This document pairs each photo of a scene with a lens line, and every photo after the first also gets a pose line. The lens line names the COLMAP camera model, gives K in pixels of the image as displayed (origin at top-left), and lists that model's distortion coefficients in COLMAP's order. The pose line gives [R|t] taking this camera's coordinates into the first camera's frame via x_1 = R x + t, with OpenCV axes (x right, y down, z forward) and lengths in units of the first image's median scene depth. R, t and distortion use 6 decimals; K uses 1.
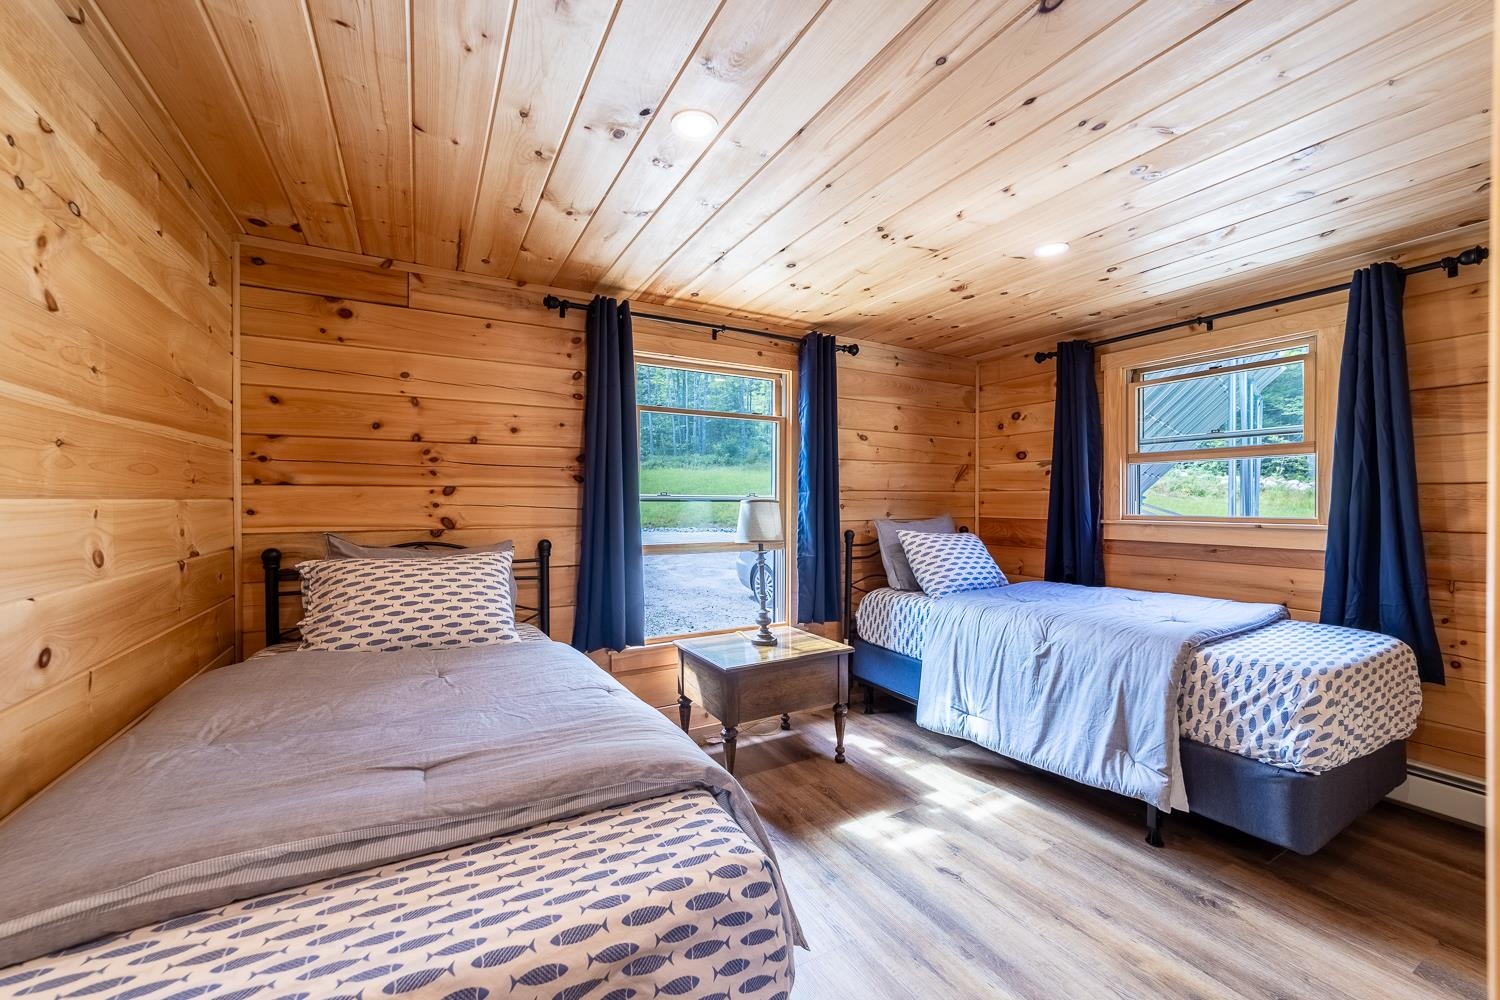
lens RADIAL K [[601.0, 0, 748.9], [0, 601.0, 500.3], [0, 0, 1]] dist [-0.006780, 0.004757]
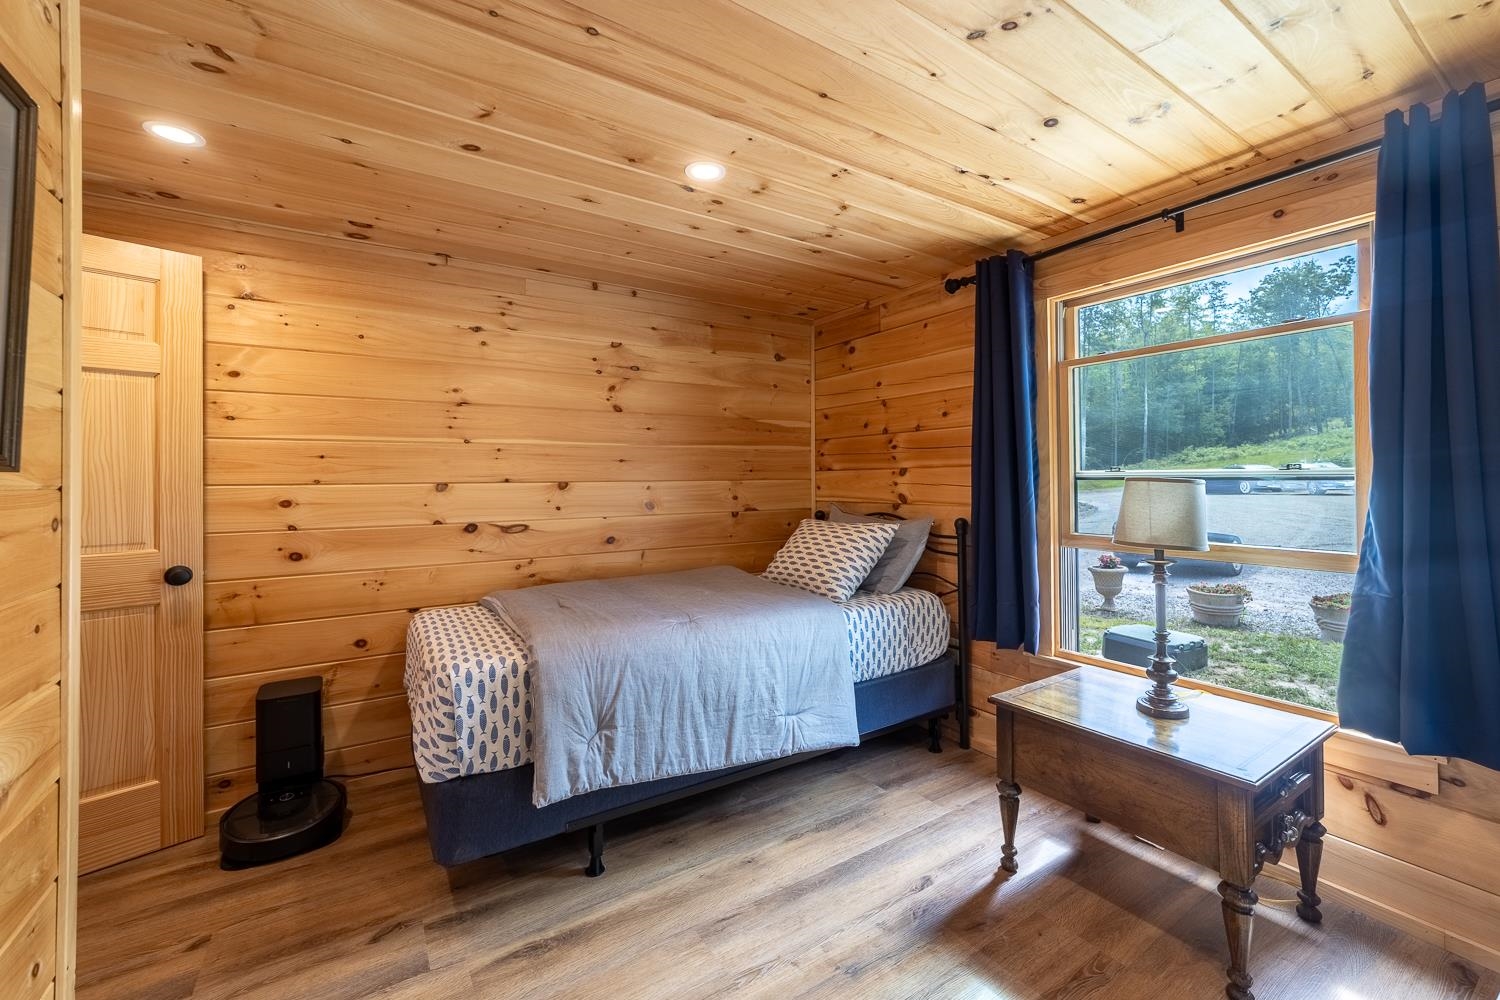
lens RADIAL K [[601.0, 0, 751.1], [0, 601.0, 478.2], [0, 0, 1]] dist [-0.006780, 0.004757]
pose [[0.069093, -0.005200, -0.997597, 0.698396], [0.004277, 0.999979, -0.004916, 0.001382], [0.997601, -0.003927, 0.069114, 0.616328]]
